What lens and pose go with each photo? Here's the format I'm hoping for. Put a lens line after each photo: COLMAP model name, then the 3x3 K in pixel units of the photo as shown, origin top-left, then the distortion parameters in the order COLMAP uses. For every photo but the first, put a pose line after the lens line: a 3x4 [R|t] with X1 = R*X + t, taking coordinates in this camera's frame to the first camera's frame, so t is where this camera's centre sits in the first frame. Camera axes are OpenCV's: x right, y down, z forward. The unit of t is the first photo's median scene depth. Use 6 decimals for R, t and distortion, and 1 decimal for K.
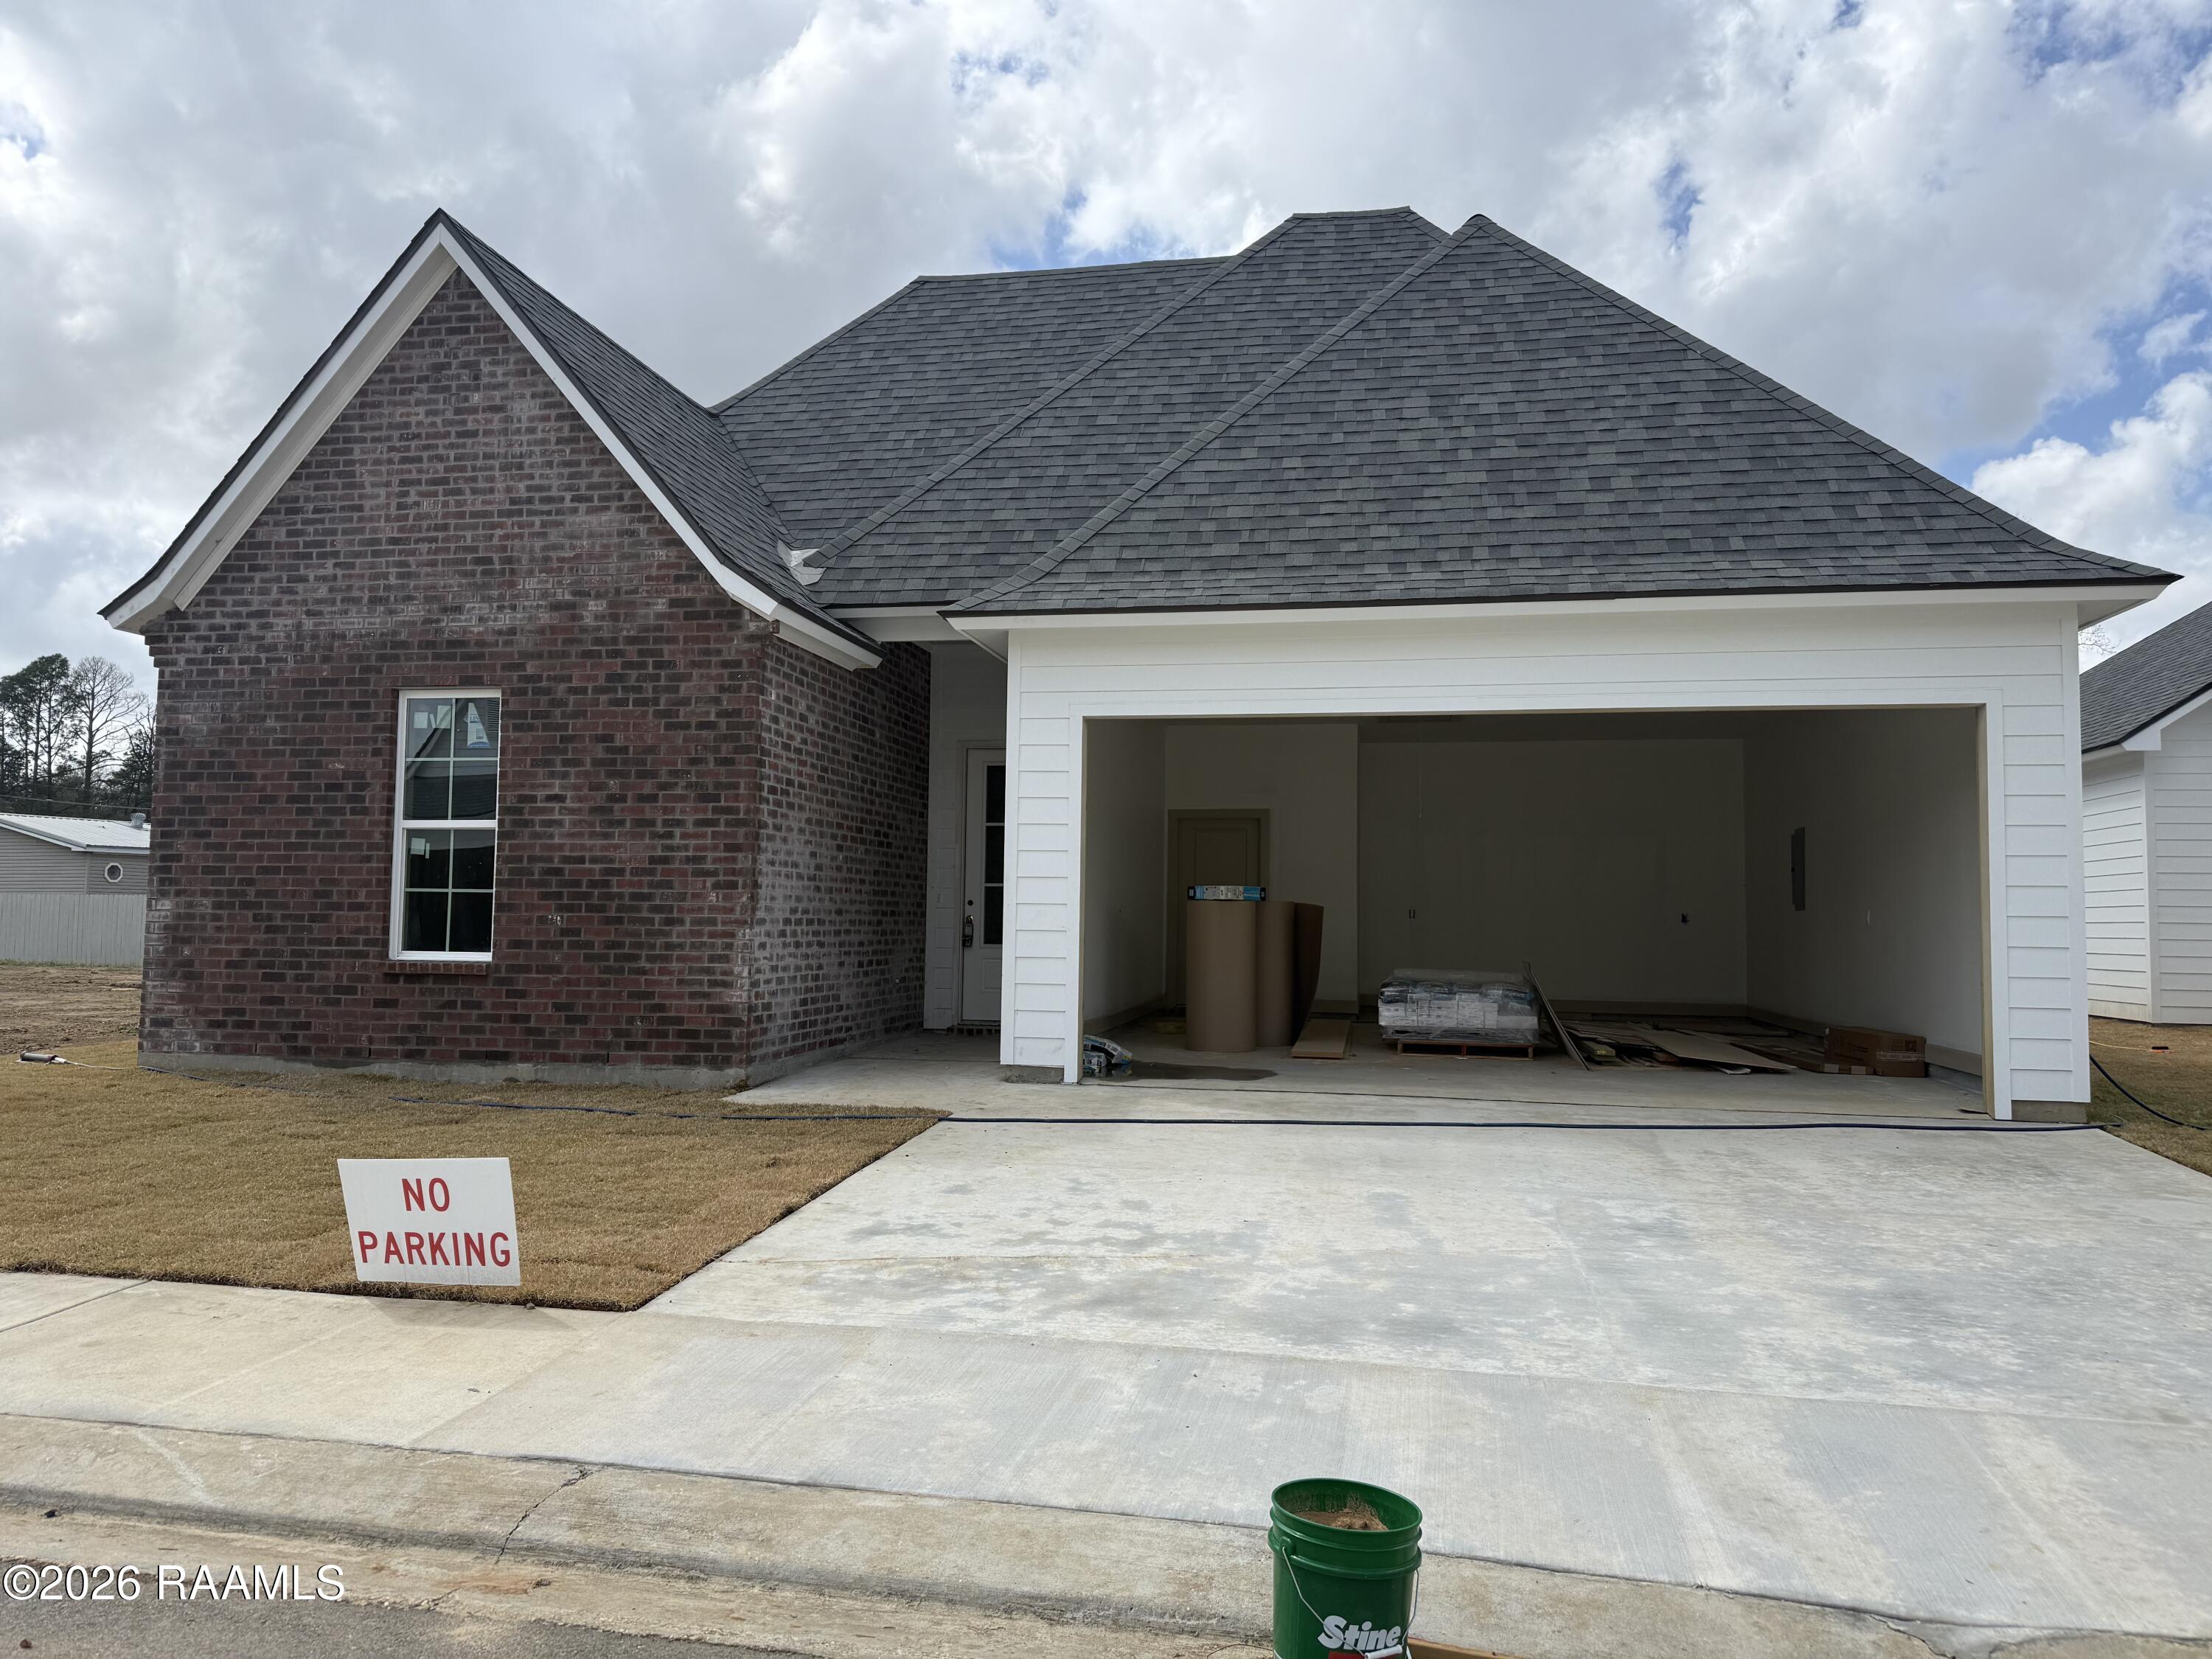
lens RADIAL K [[1553.2, 0, 1115.0], [0, 1553.2, 823.7], [0, 0, 1]] dist [-0.039806, -0.020027]
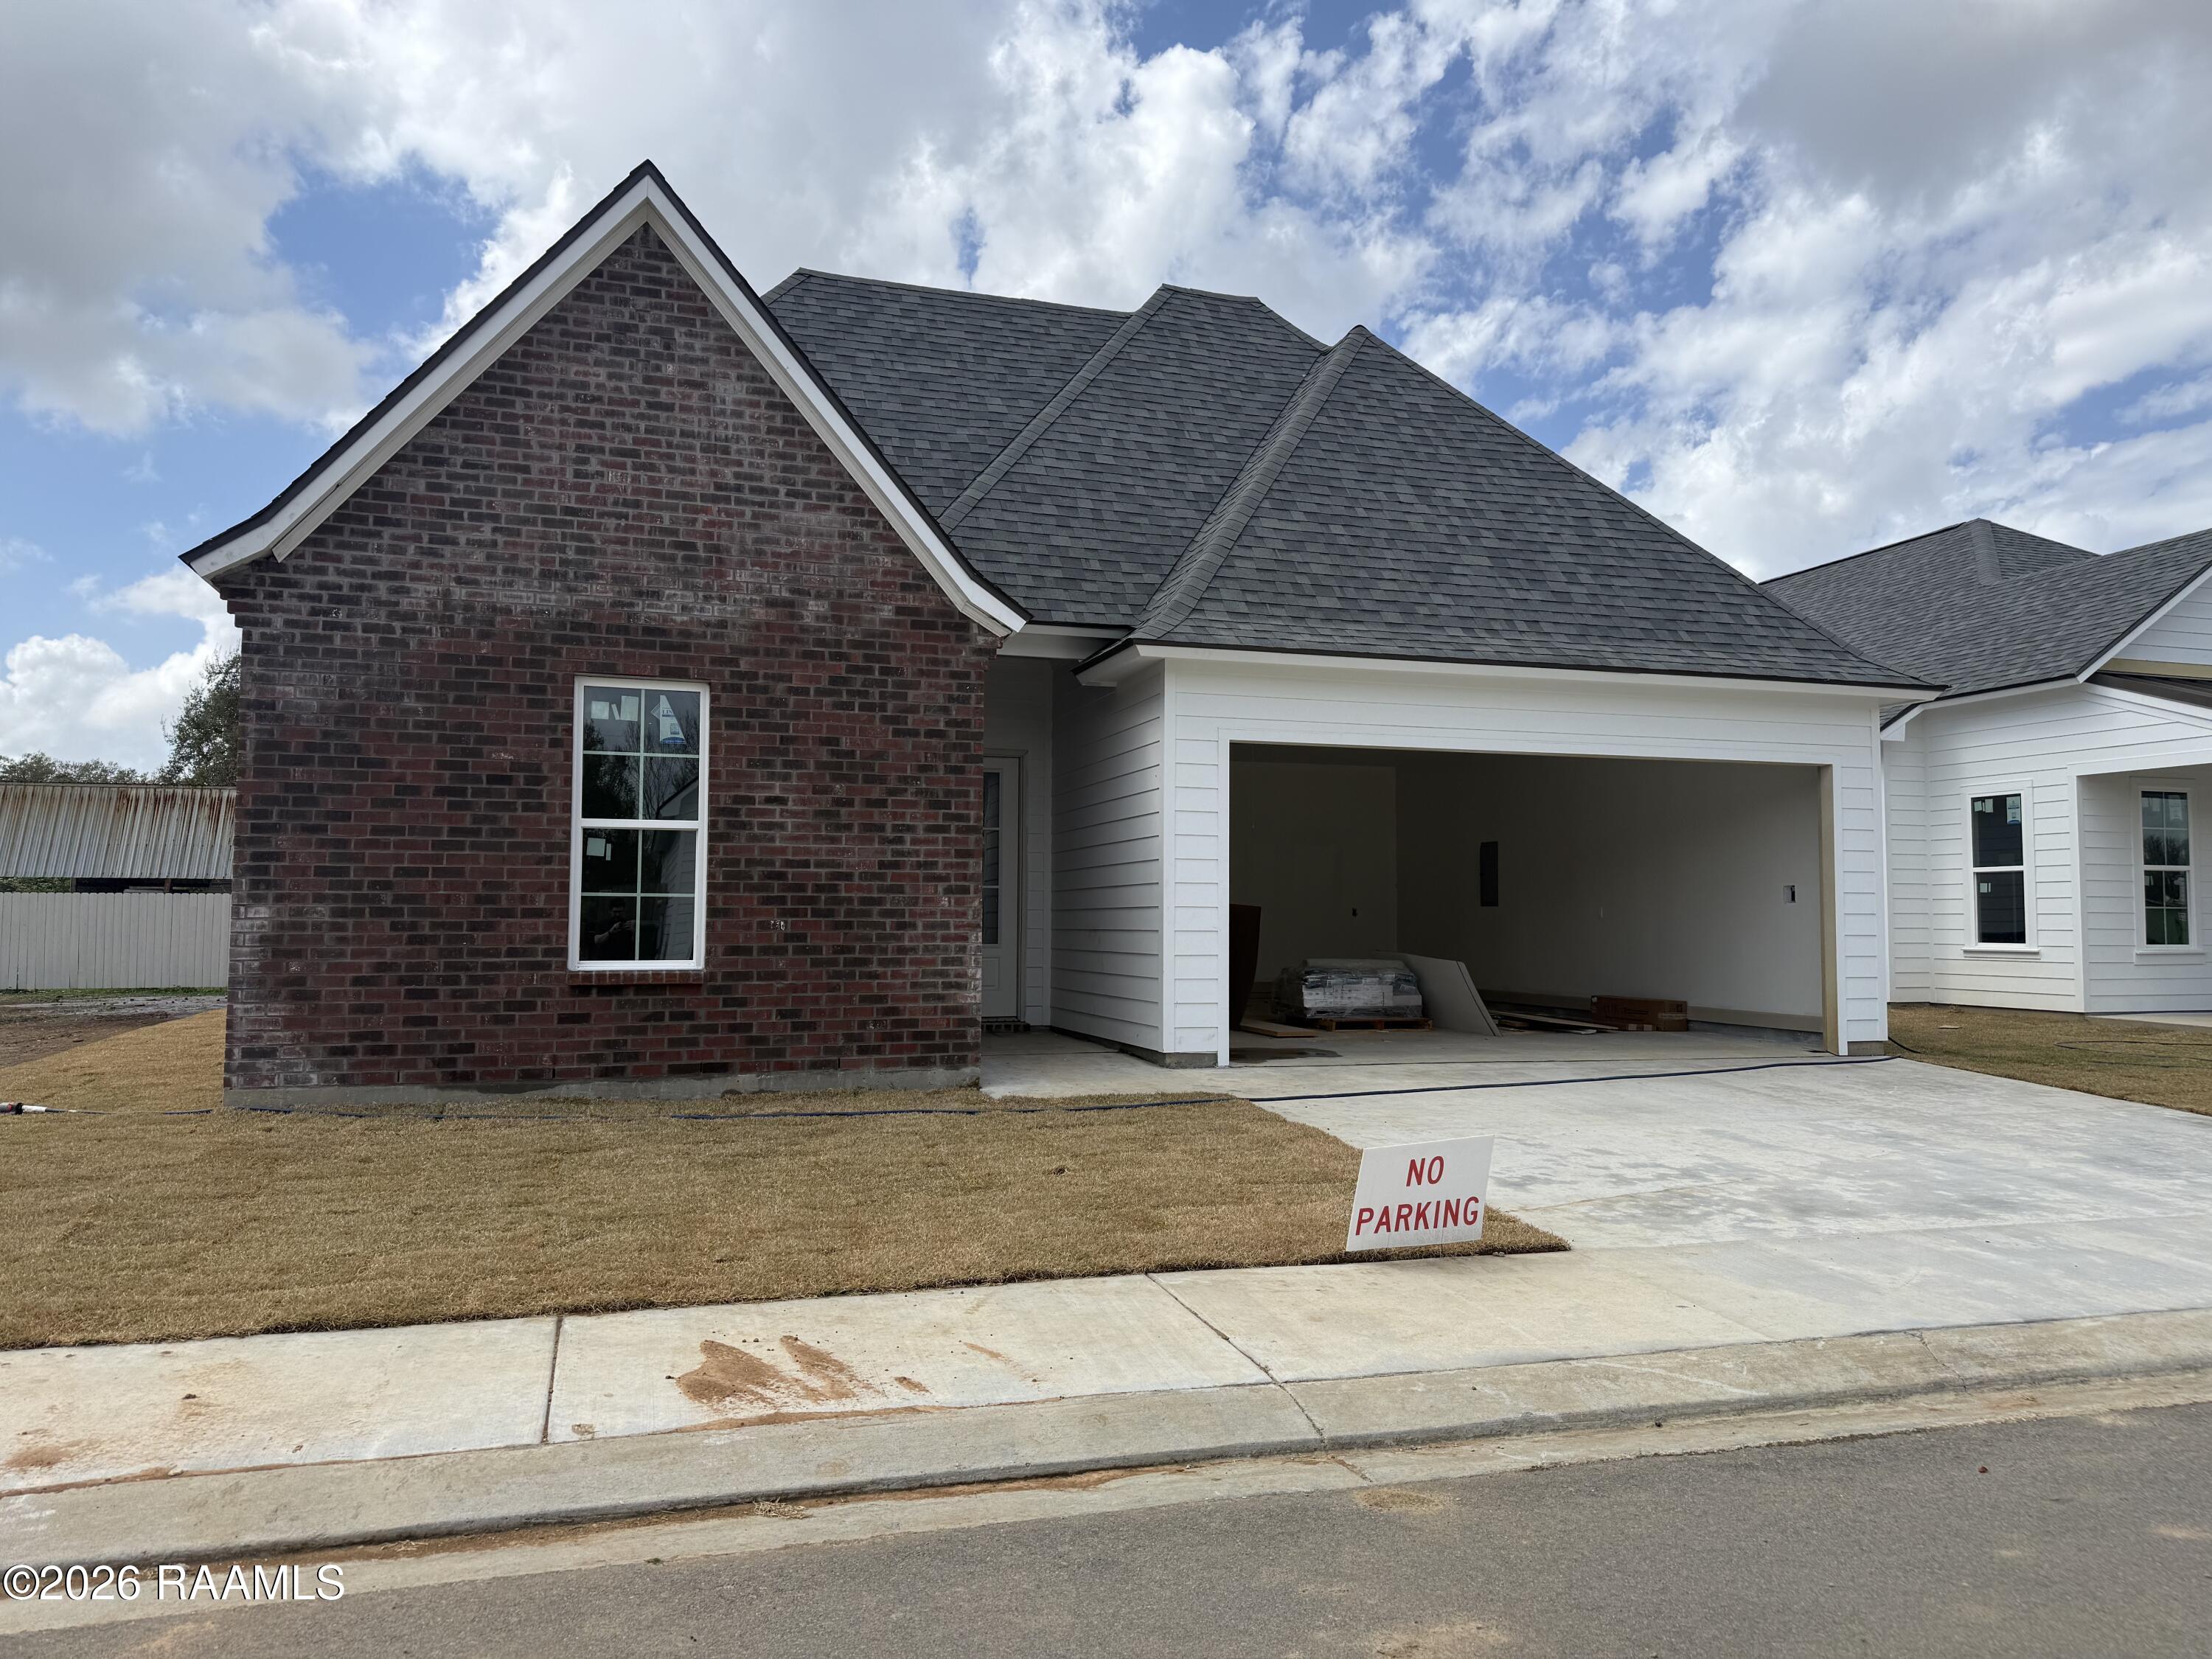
lens RADIAL K [[1553.2, 0, 1011.2], [0, 1553.2, 842.8], [0, 0, 1]] dist [-0.039806, -0.020027]
pose [[0.887148, 0.015276, 0.461233, -0.664065], [-0.023382, 0.999656, 0.011866, -0.004763], [-0.460893, -0.021311, 0.887200, 0.063590]]
